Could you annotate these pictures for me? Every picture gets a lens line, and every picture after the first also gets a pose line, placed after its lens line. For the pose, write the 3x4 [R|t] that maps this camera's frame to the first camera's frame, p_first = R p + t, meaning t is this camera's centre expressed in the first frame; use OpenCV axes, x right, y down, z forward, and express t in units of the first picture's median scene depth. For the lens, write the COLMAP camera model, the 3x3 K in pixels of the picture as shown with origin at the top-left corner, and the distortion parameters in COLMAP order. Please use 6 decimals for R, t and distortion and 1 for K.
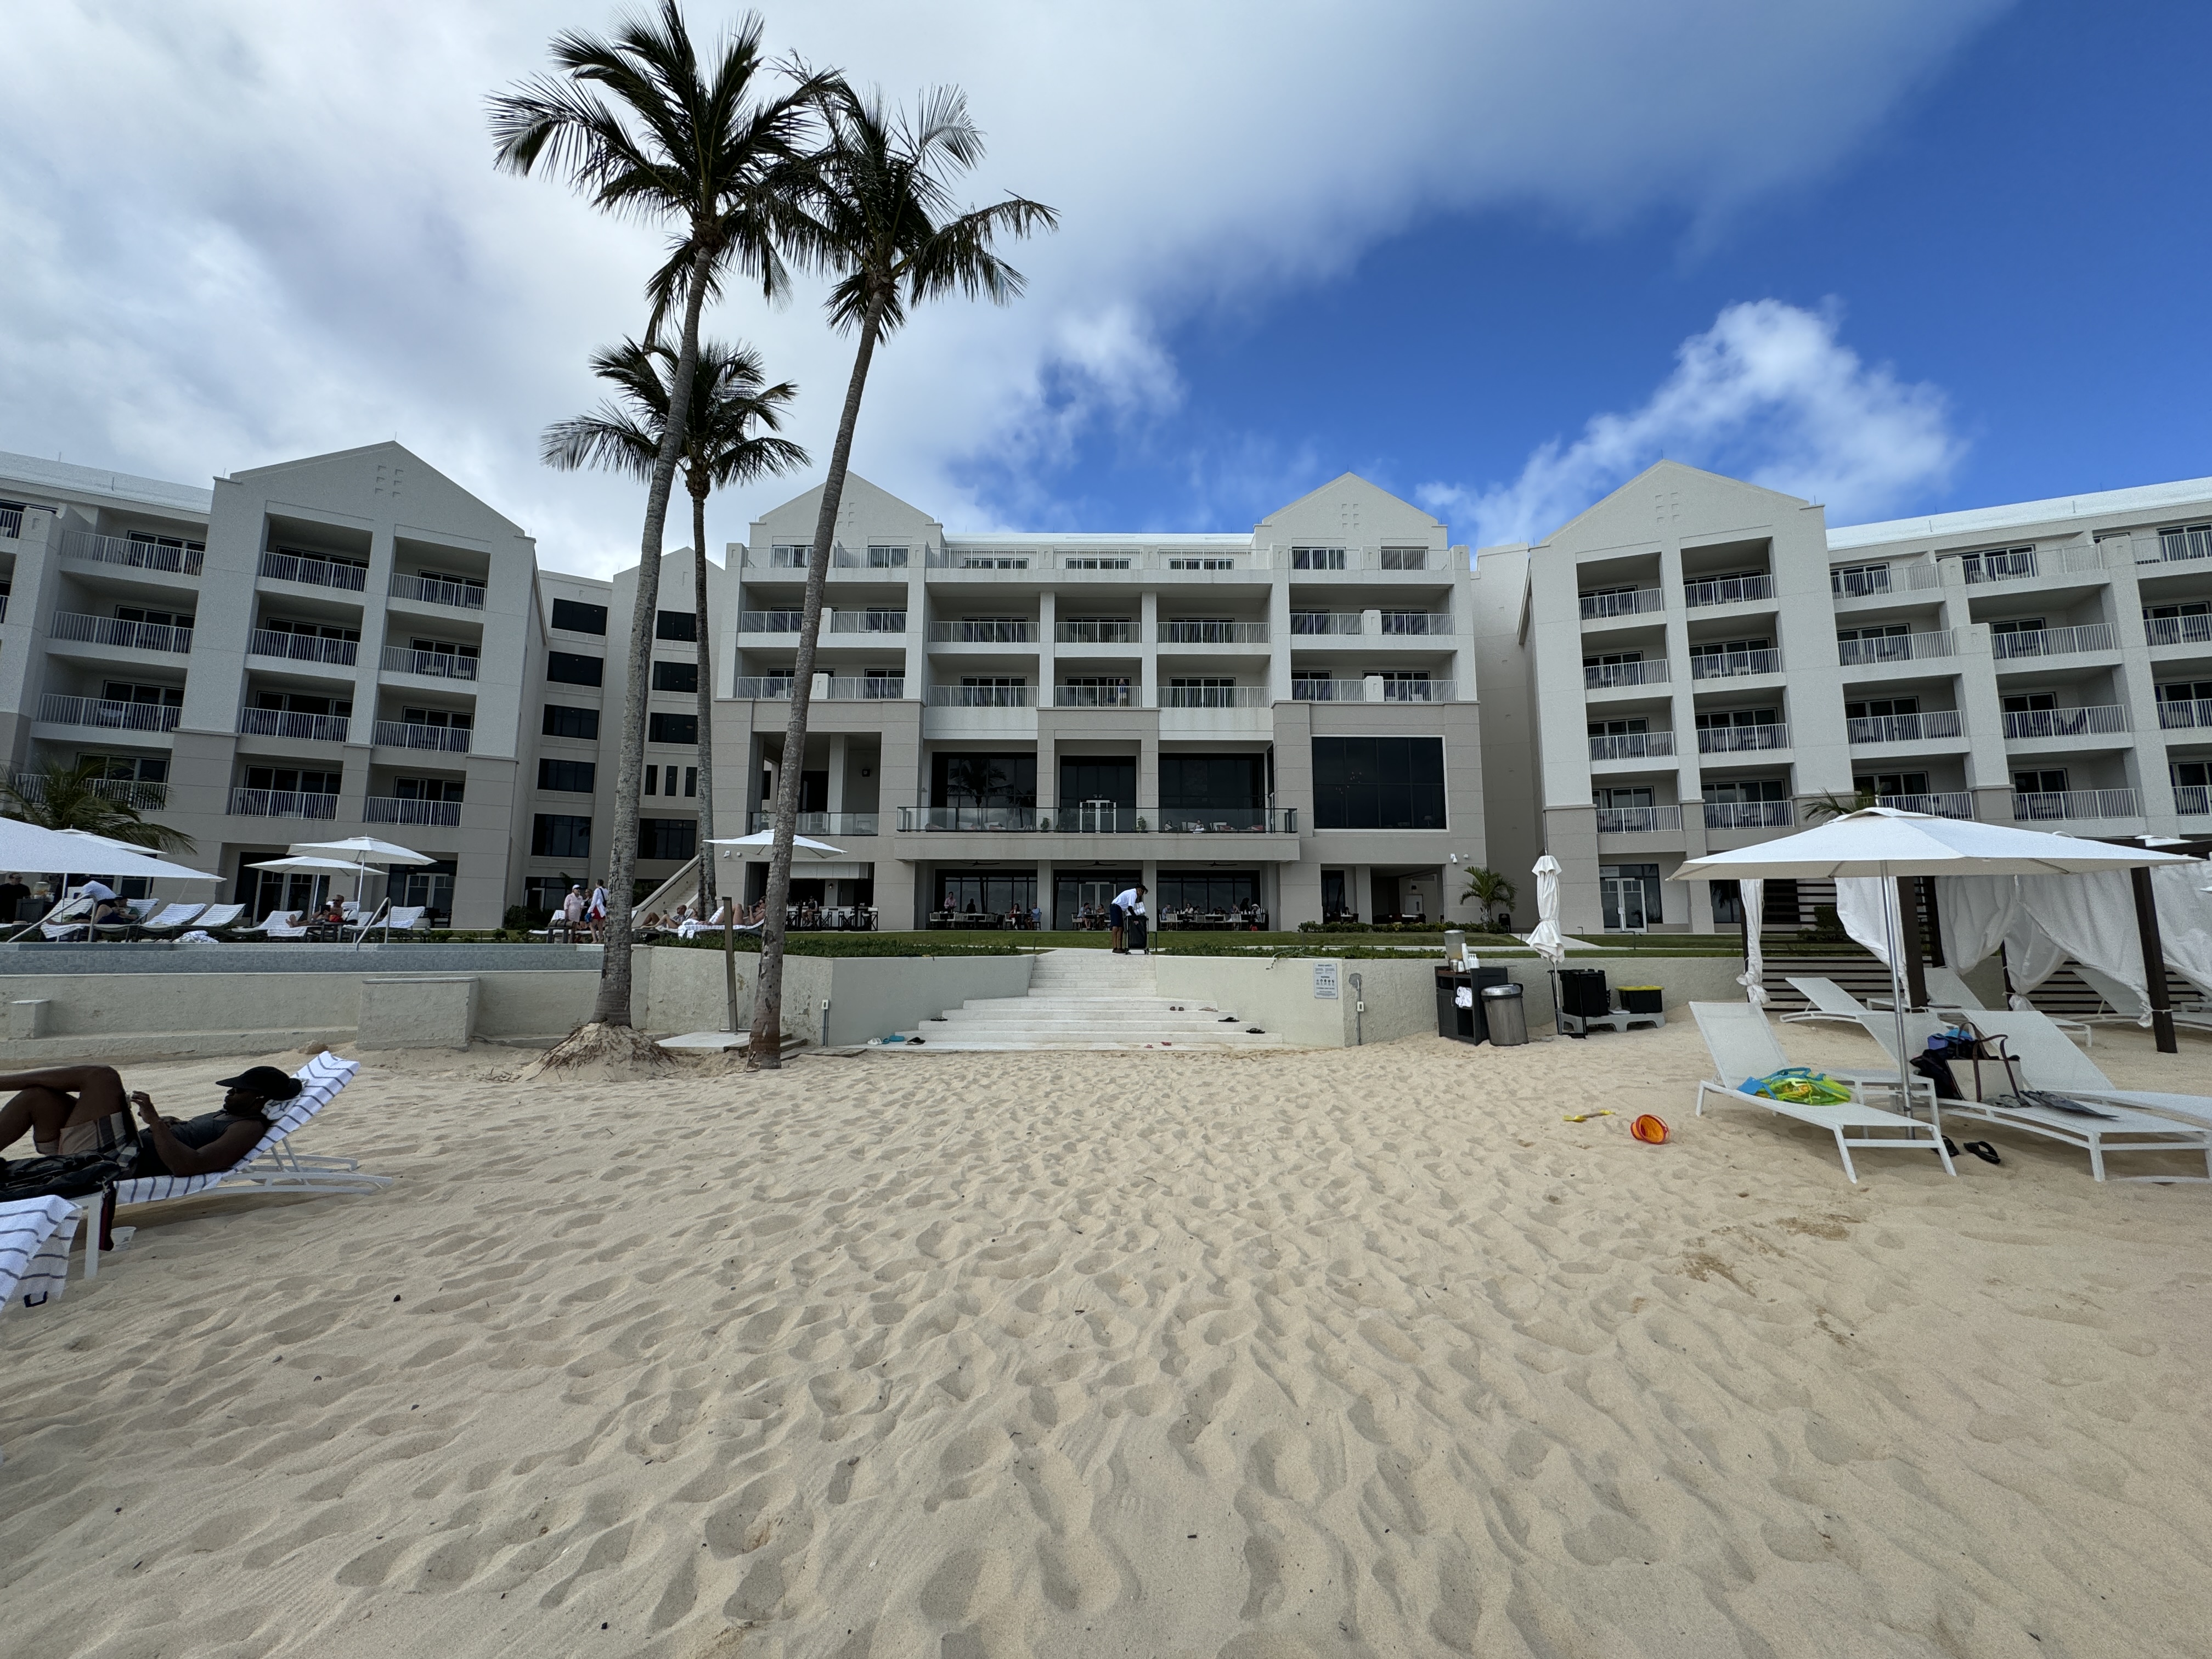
lens RADIAL K [[894.8, 0, 1106.0], [0, 894.8, 829.5], [0, 0, 1]] dist [0.017476, -0.000054]
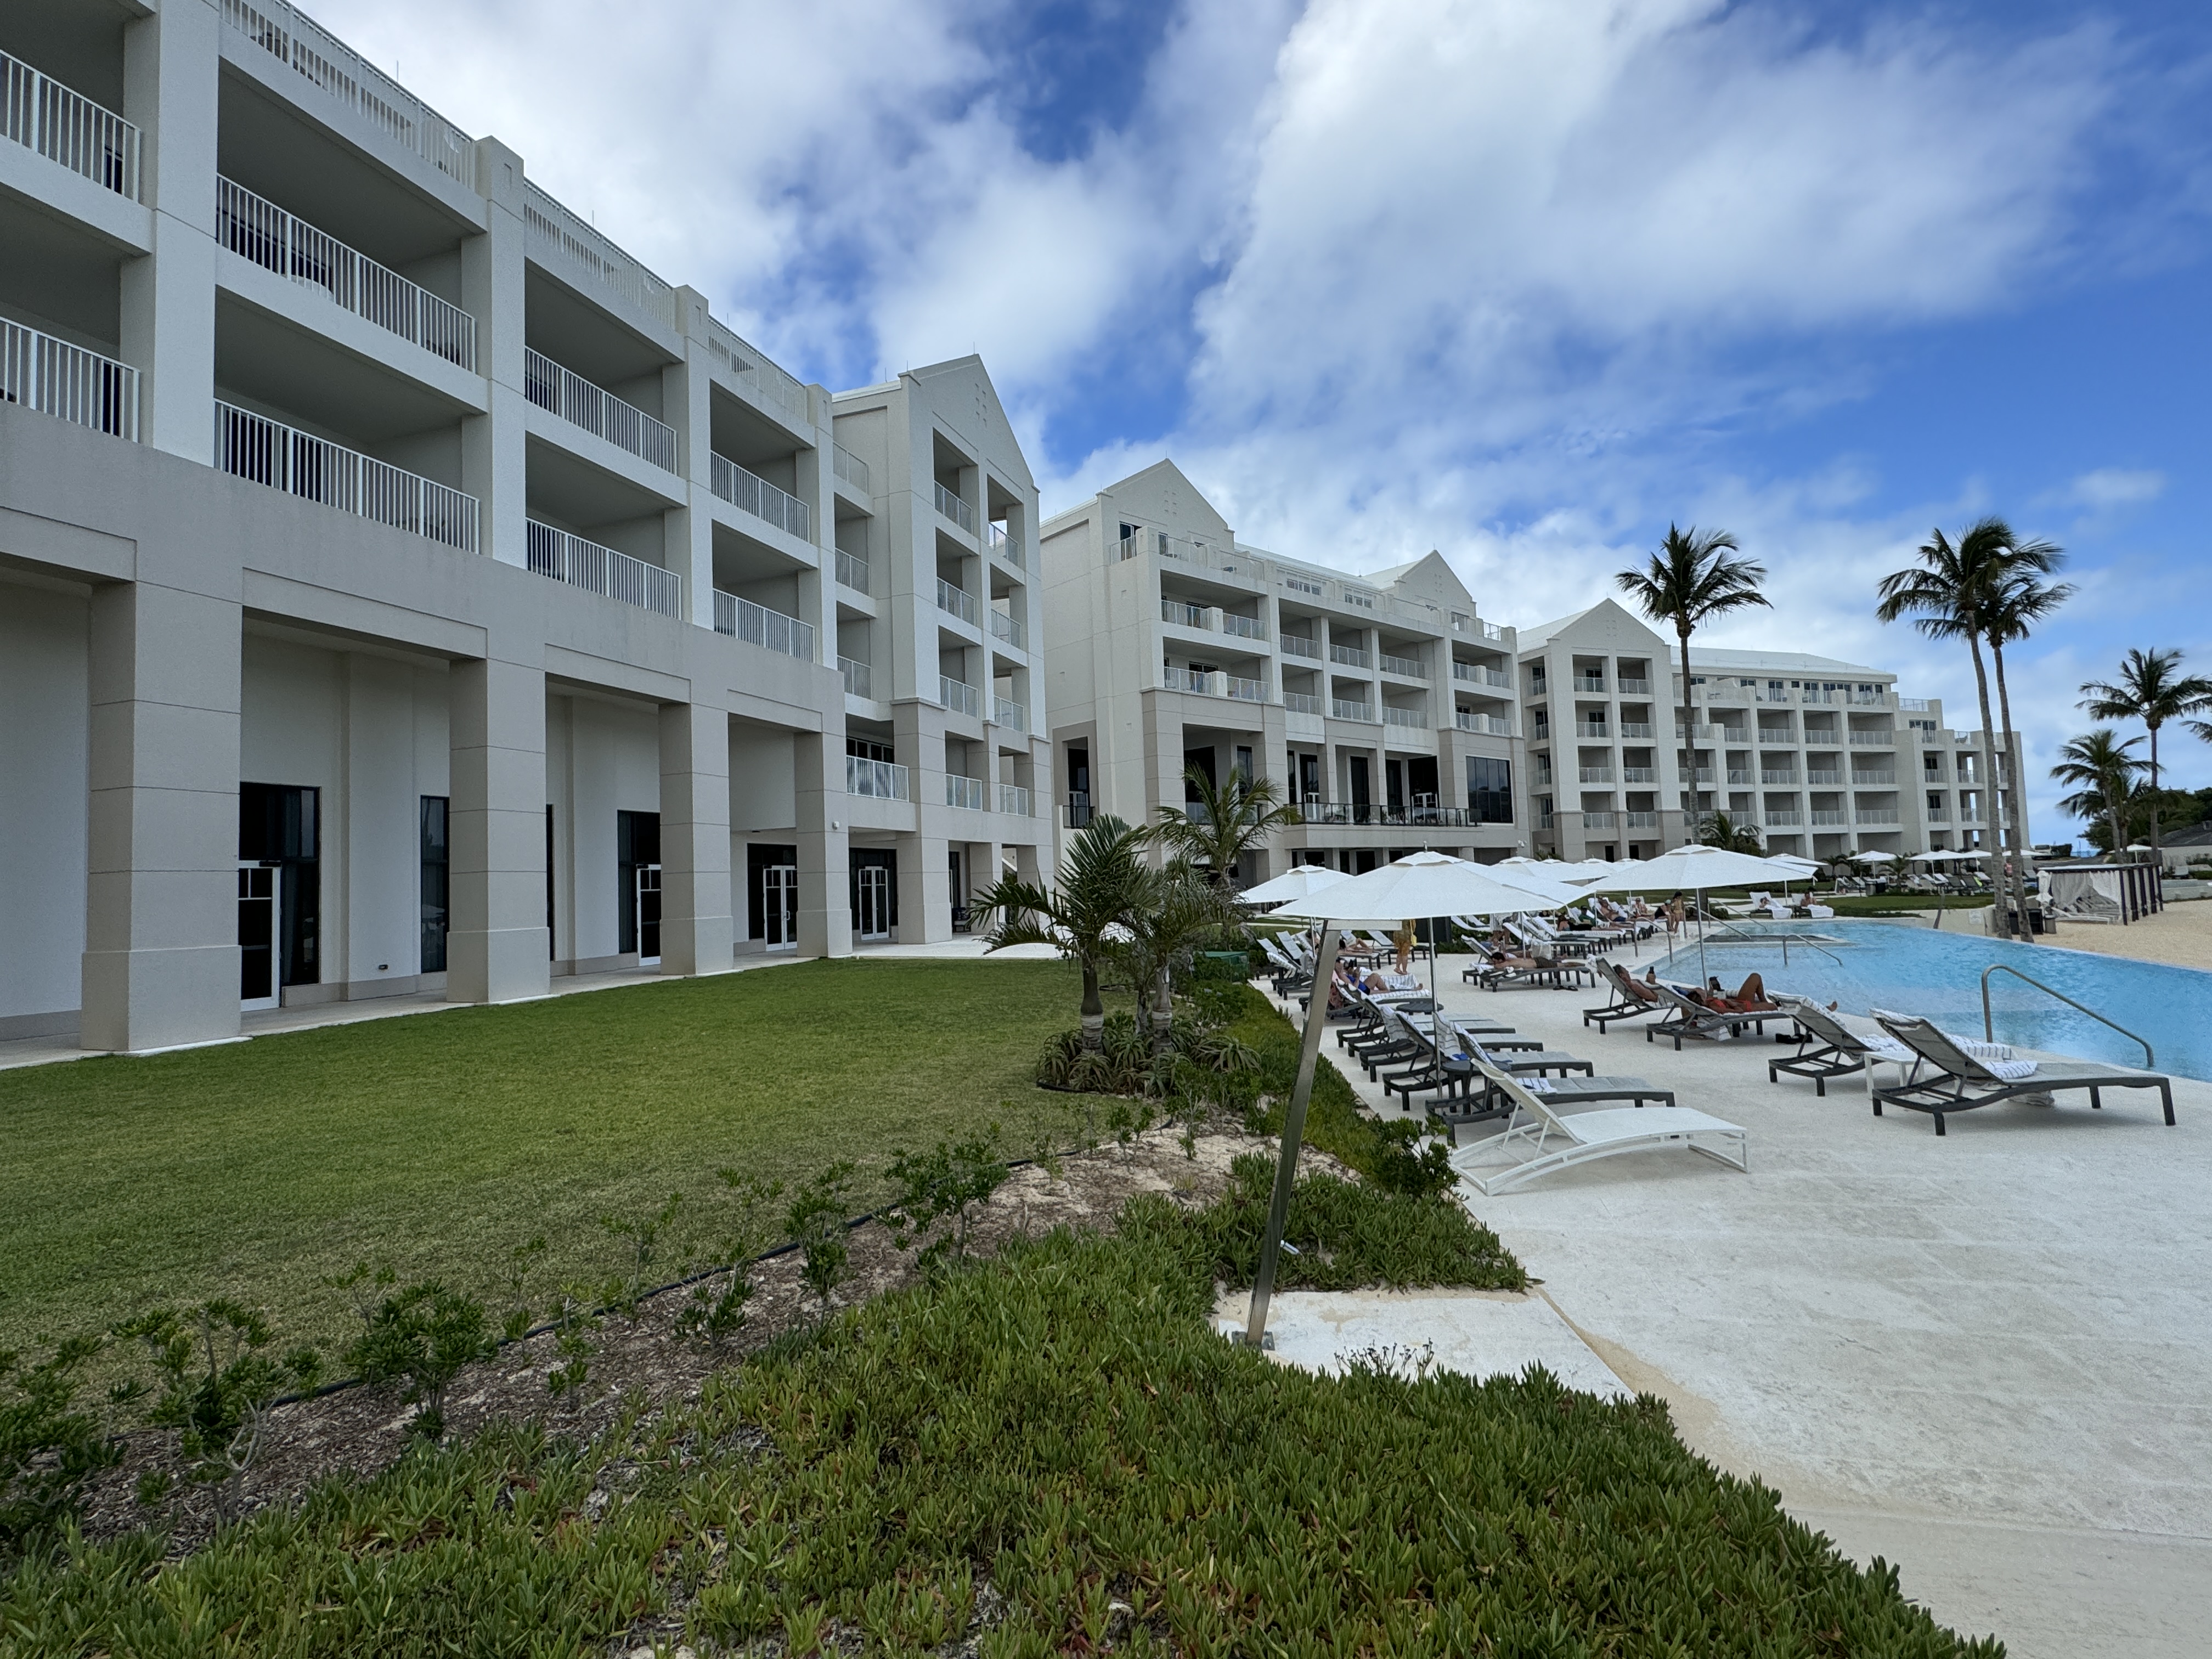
lens RADIAL K [[1046.1, 0, 1099.5], [0, 1046.1, 828.7], [0, 0, 1]] dist [-0.001429, 0.000061]
pose [[0.749916, 0.004134, 0.661521, -1.244004], [-0.040066, 0.998429, 0.039180, -0.032808], [-0.660319, -0.055886, 0.748903, 0.174000]]
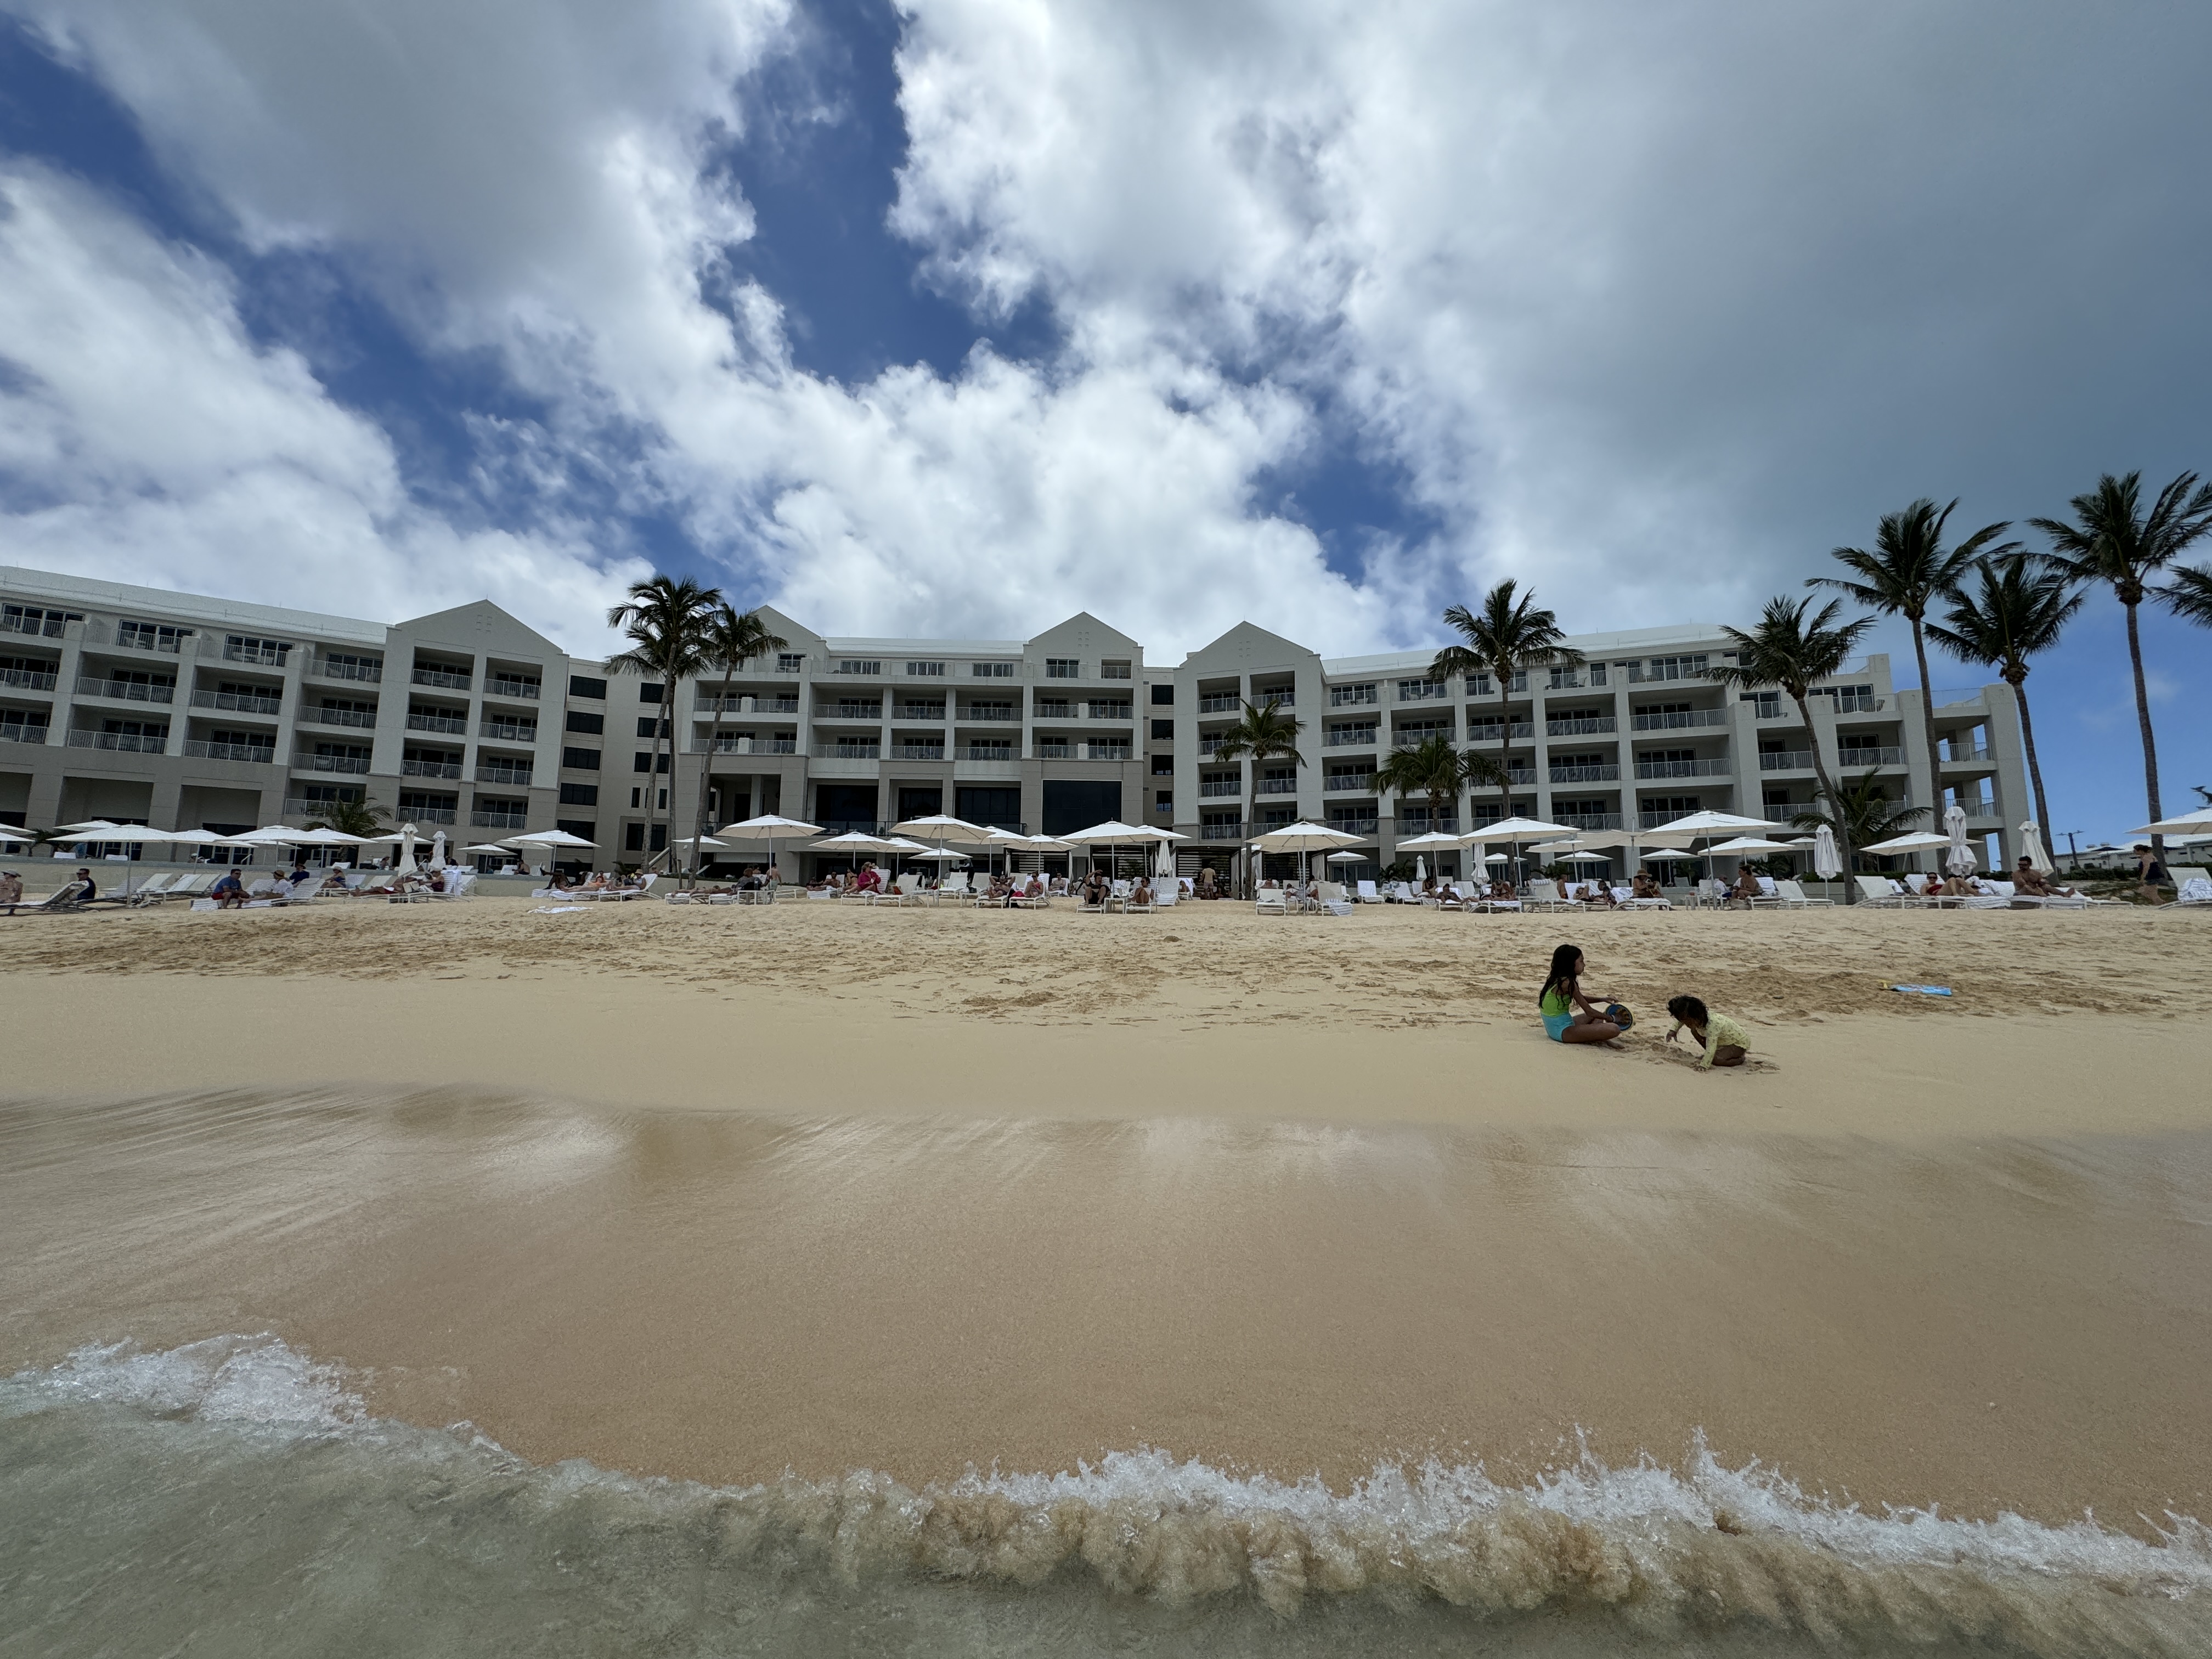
lens RADIAL K [[894.8, 0, 1106.0], [0, 894.8, 829.5], [0, 0, 1]] dist [0.017476, -0.000054]
pose [[0.999567, 0.010096, 0.027650, 0.301108], [-0.009999, 0.999943, -0.003663, -0.006969], [-0.027685, 0.003385, 0.999611, -0.663996]]
